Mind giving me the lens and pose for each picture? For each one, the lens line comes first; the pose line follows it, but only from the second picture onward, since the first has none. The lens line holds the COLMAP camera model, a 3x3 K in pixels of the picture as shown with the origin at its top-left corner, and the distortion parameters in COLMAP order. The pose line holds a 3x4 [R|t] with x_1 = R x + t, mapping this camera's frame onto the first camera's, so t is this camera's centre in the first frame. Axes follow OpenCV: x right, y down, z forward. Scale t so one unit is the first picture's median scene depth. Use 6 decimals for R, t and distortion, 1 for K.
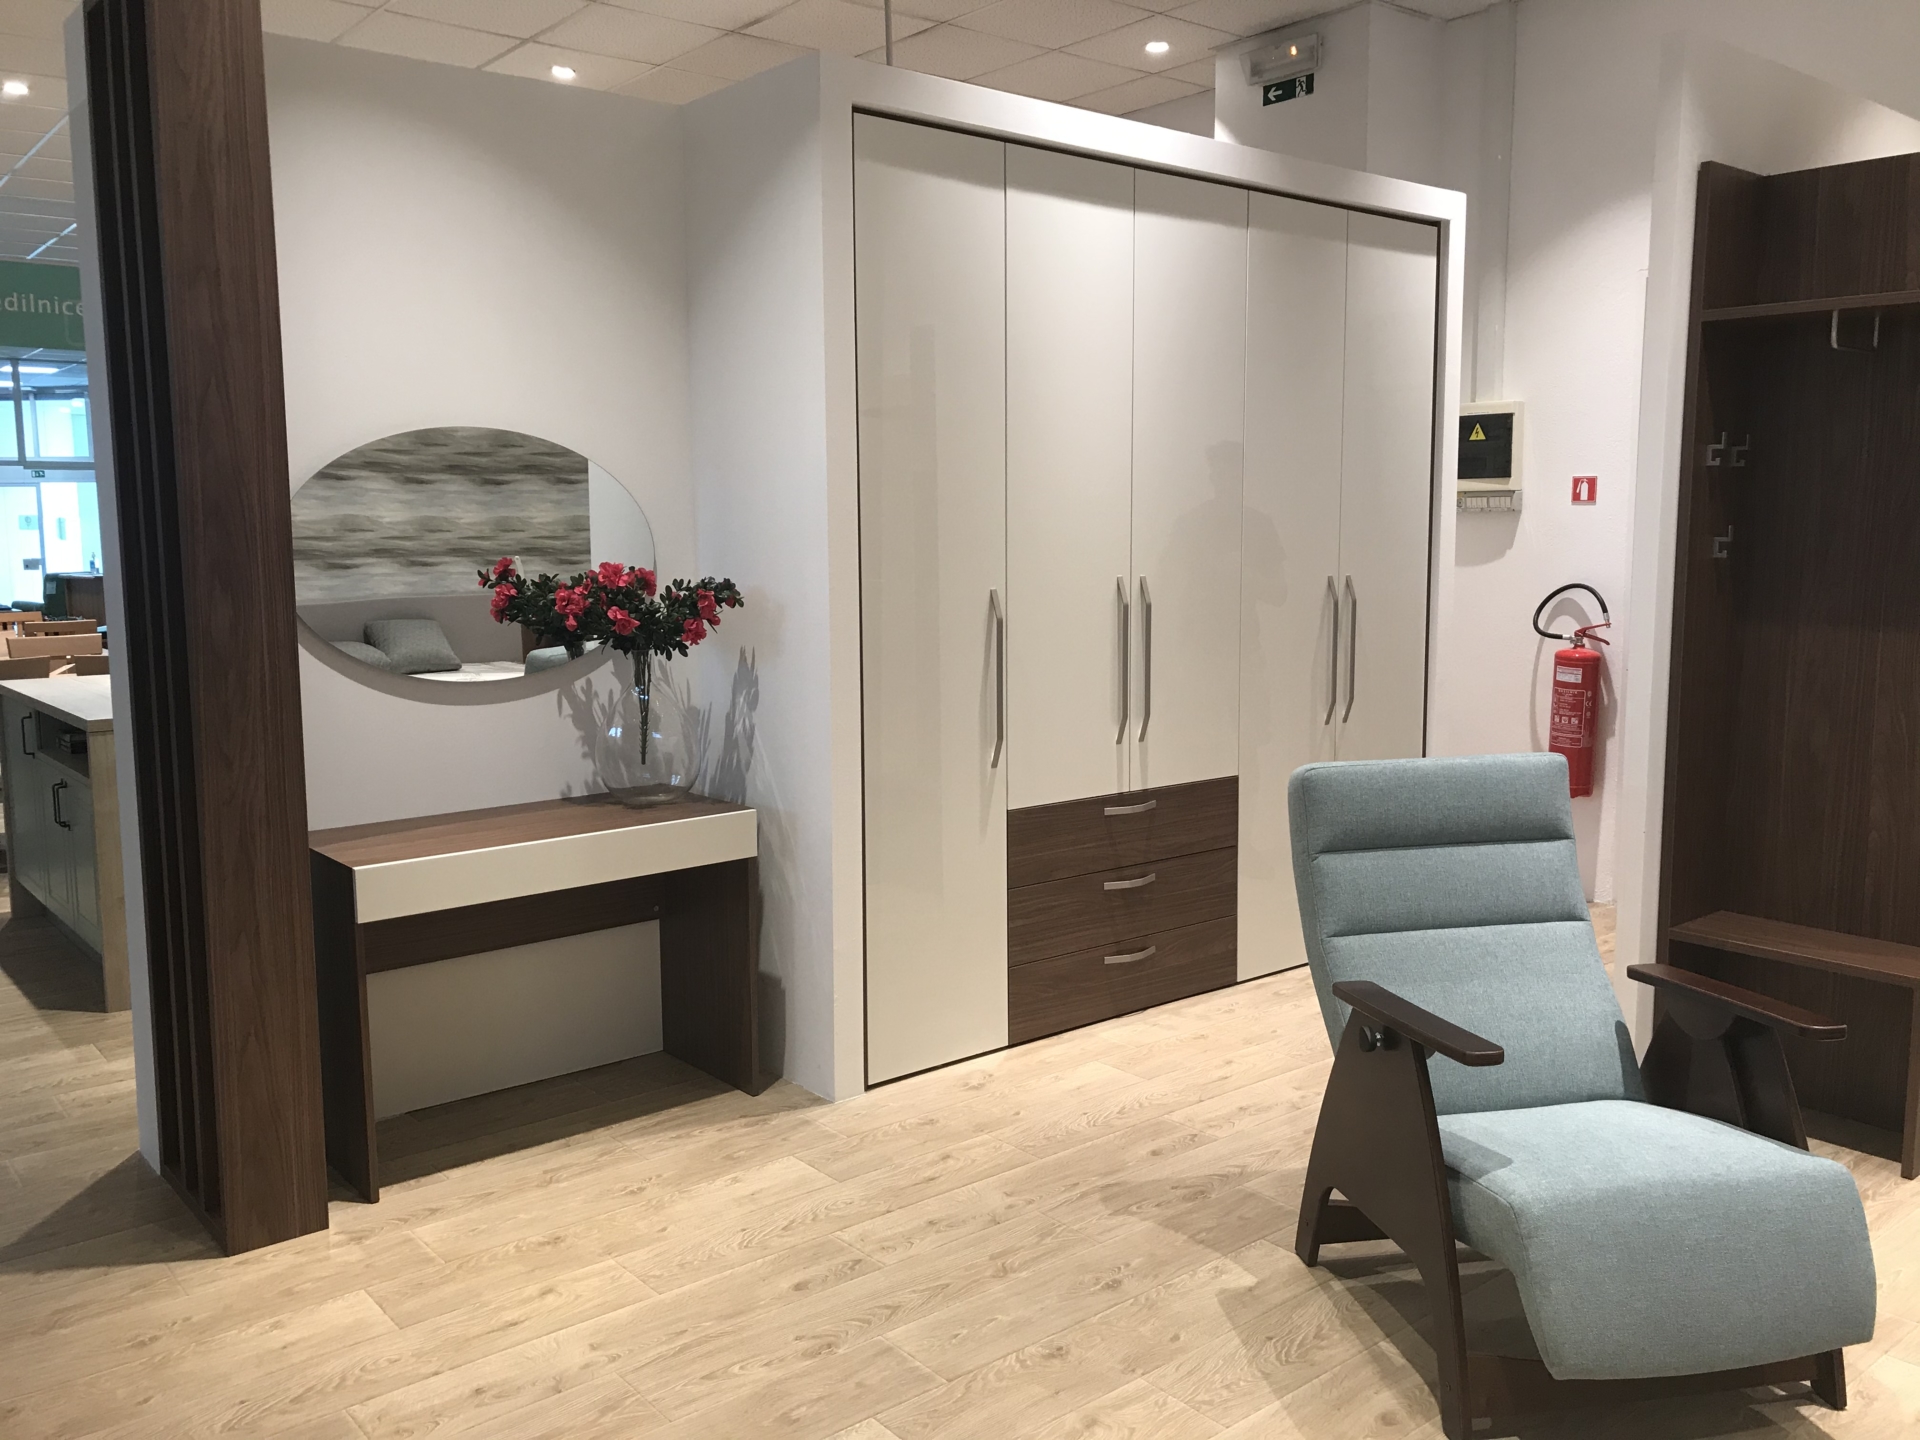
lens RADIAL K [[1608.9, 0, 943.5], [0, 1608.9, 718.8], [0, 0, 1]] dist [-0.003890, 0.019516]
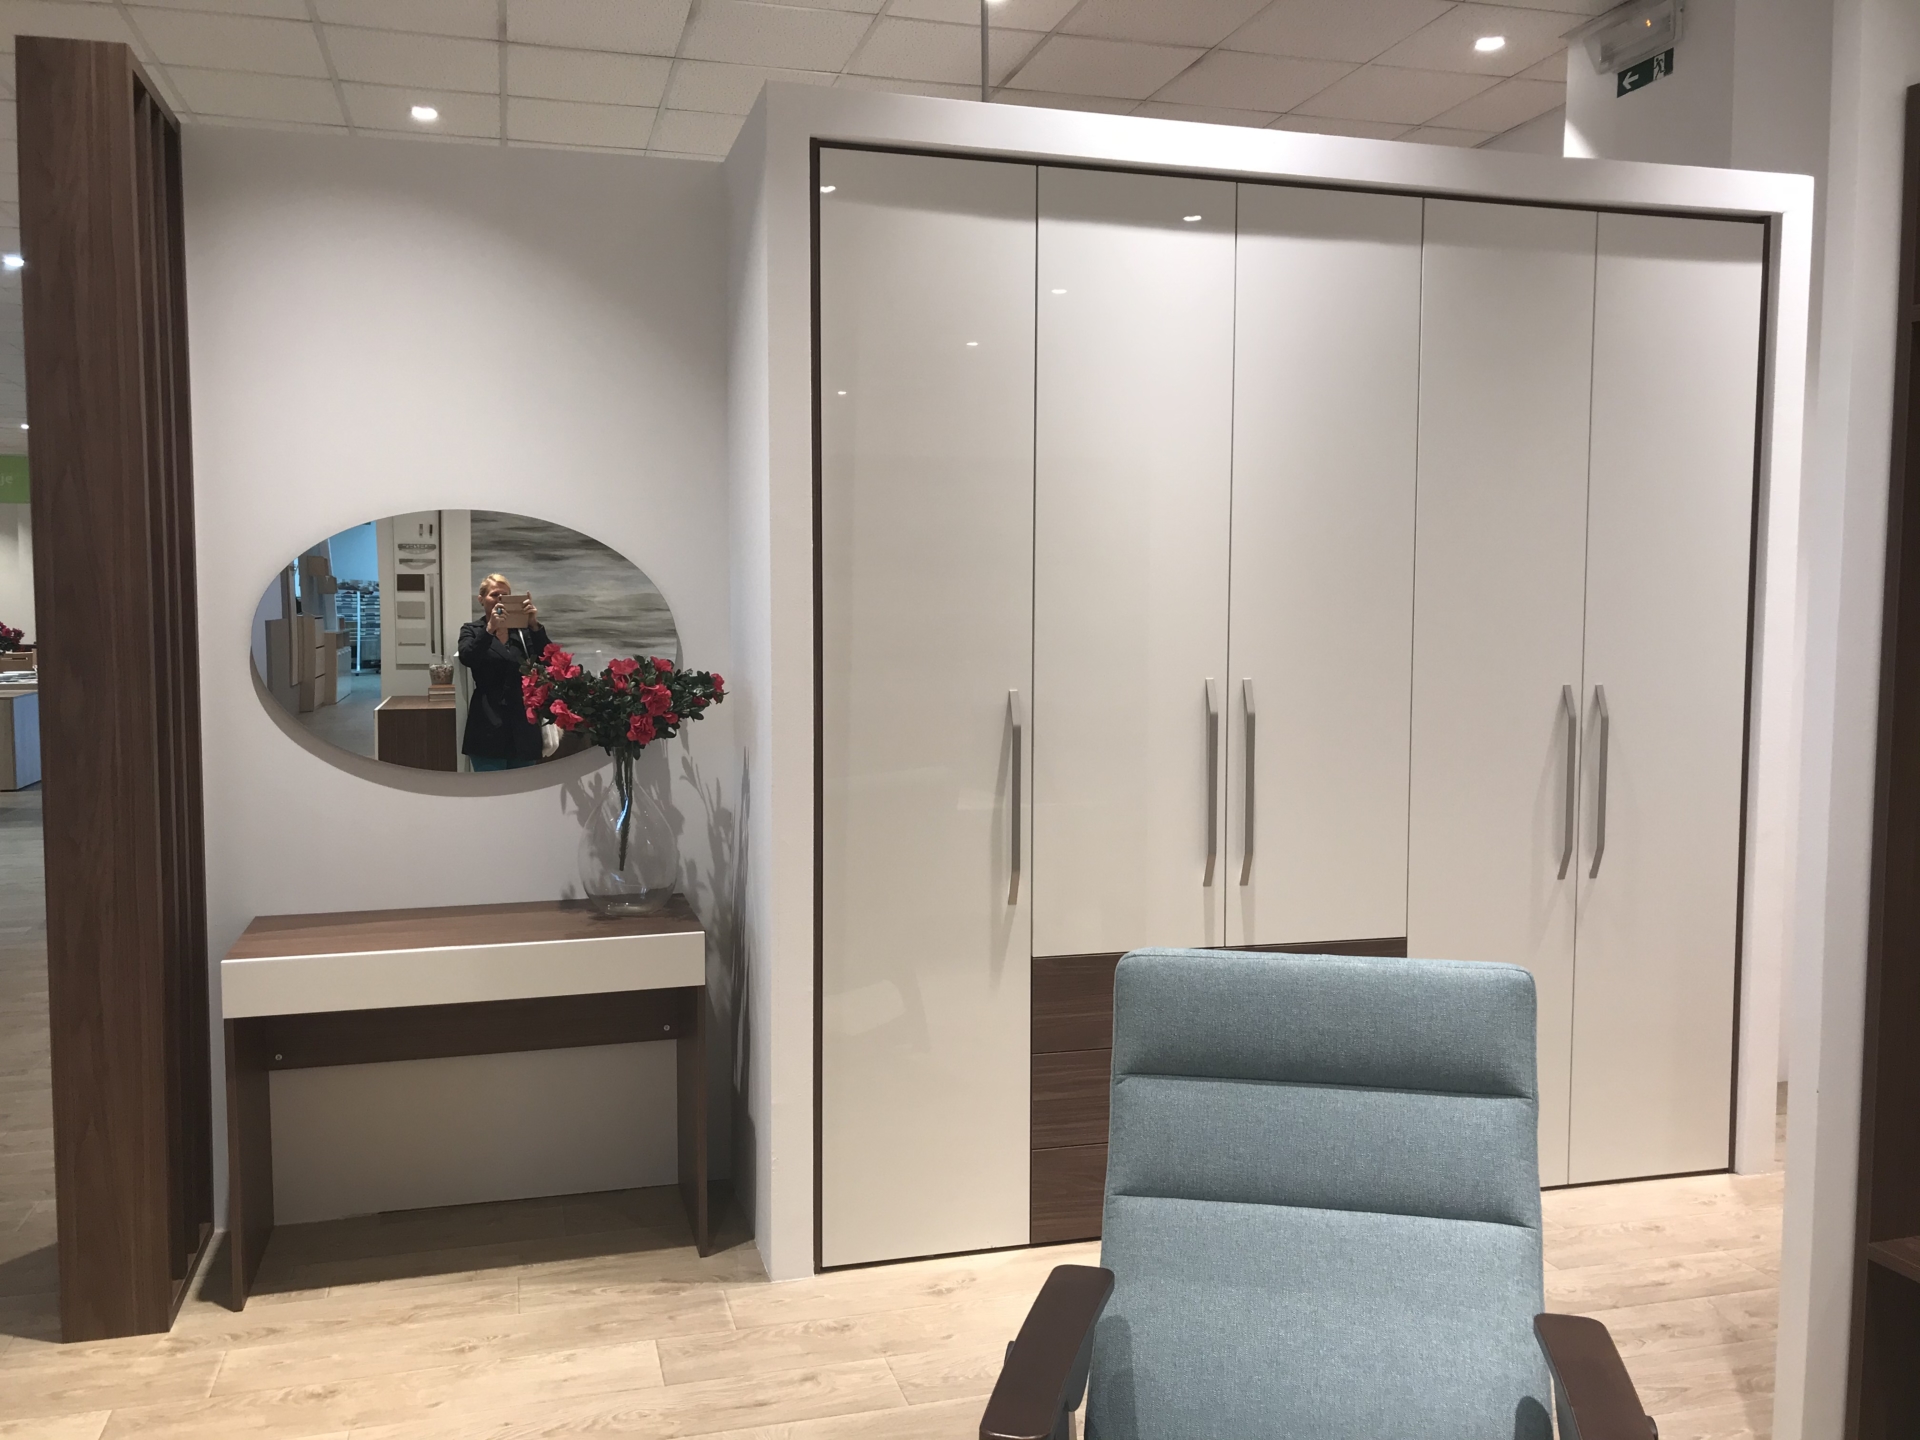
lens RADIAL K [[1608.9, 0, 952.5], [0, 1608.9, 705.1], [0, 0, 1]] dist [-0.003890, 0.019516]
pose [[0.913809, 0.034609, -0.404667, 0.352055], [-0.056765, 0.997466, -0.042876, -0.036947], [0.402158, 0.062151, 0.913458, 0.228381]]
